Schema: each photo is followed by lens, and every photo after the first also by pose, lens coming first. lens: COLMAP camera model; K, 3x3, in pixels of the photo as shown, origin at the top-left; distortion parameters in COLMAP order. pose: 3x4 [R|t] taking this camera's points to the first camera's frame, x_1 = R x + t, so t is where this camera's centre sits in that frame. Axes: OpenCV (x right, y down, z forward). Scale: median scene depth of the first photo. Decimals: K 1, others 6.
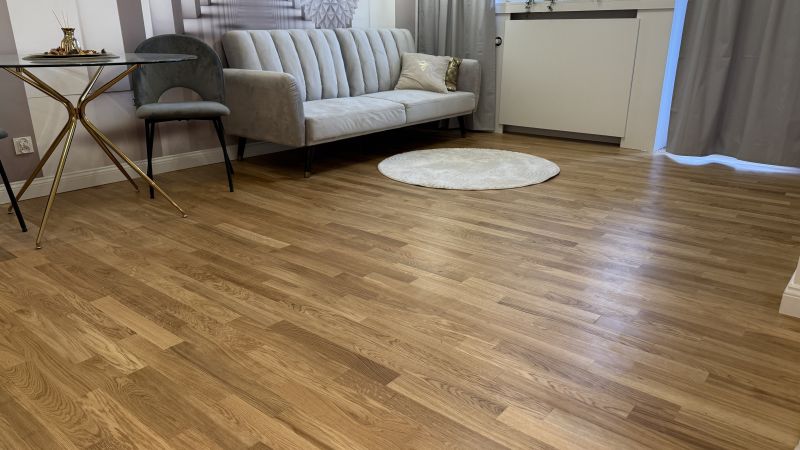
lens RADIAL K [[560.0, 0, 403.6], [0, 560.0, 226.9], [0, 0, 1]] dist [0.088205, -0.120486]
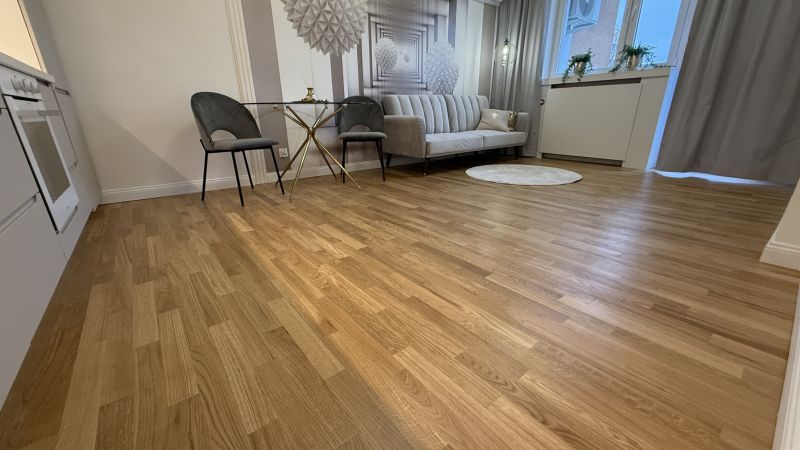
lens RADIAL K [[319.0, 0, 400.0], [0, 319.0, 225.0], [0, 0, 1]] dist [-0.000498, -0.000080]
pose [[0.977369, 0.063887, -0.201663, -0.044044], [-0.060948, 0.997925, 0.020757, 0.056595], [0.202571, -0.007997, 0.979235, 0.011552]]
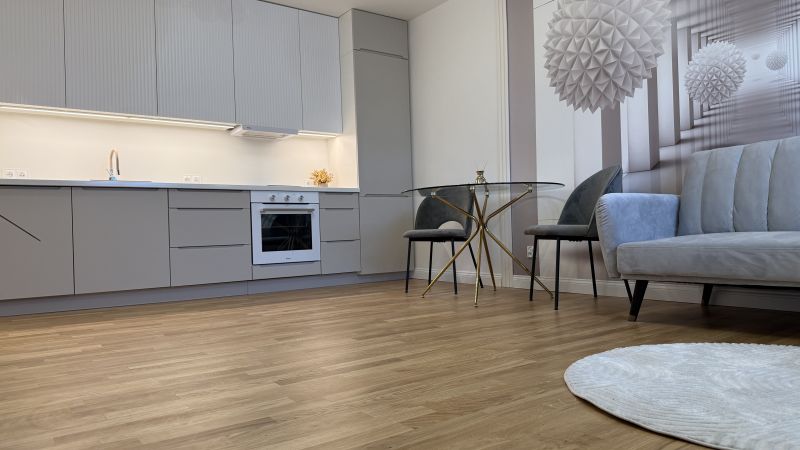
lens RADIAL K [[574.5, 0, 400.0], [0, 574.5, 225.0], [0, 0, 1]] dist [0.009328, 0.004085]
pose [[-0.260952, -0.001716, -0.965350, 0.829280], [-0.279864, 0.957187, 0.073951, -0.225470], [0.923894, 0.289465, -0.250260, 1.053007]]
